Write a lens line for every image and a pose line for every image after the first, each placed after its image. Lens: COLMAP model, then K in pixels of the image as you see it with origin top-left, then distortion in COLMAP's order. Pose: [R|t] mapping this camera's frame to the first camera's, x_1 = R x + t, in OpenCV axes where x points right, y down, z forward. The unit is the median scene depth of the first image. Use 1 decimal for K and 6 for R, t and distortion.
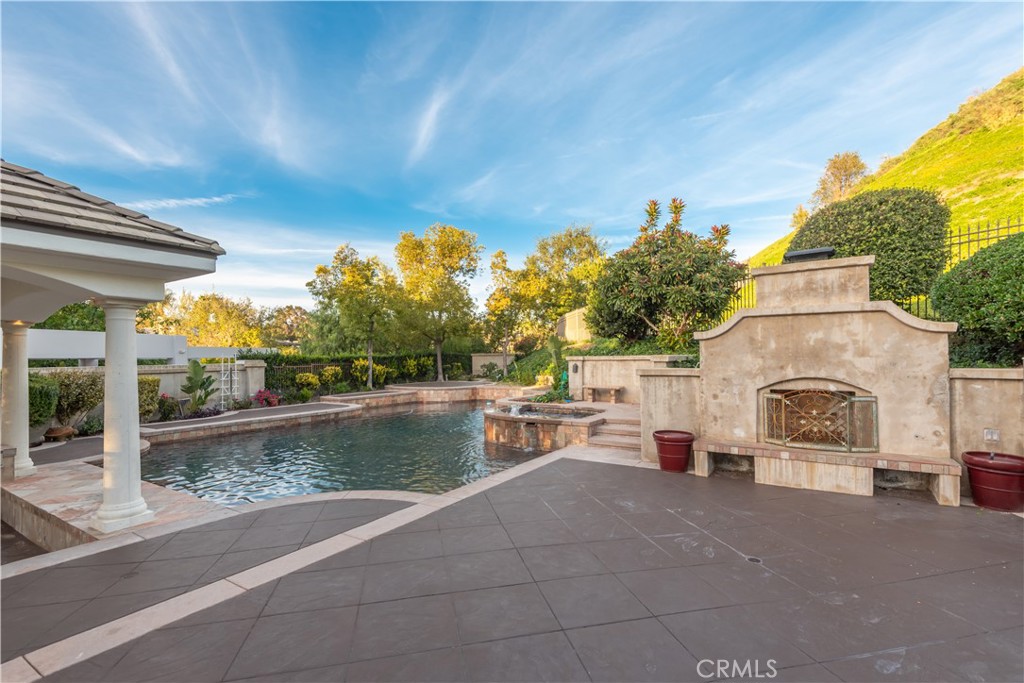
lens RADIAL K [[465.3, 0, 516.6], [0, 465.3, 352.4], [0, 0, 1]] dist [-0.000082, -0.000548]
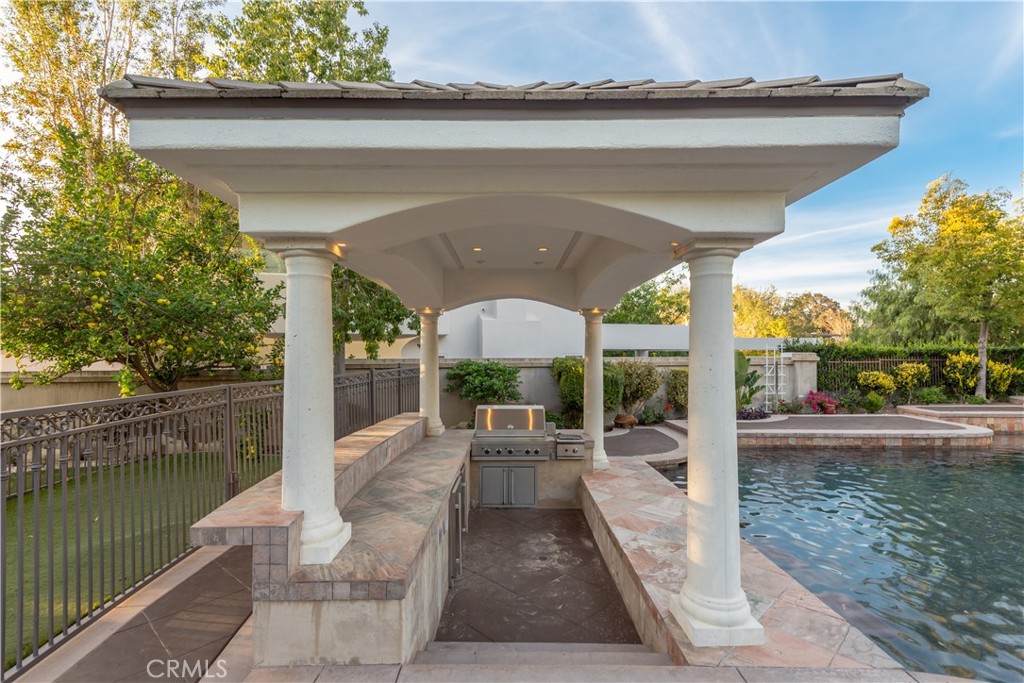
lens RADIAL K [[468.3, 0, 517.6], [0, 468.3, 341.8], [0, 0, 1]] dist [-0.012343, -0.000347]
pose [[0.546067, -0.008167, -0.837702, -0.168825], [0.000808, 0.999957, -0.009222, 0.005381], [0.837741, 0.004359, 0.546051, 0.162997]]
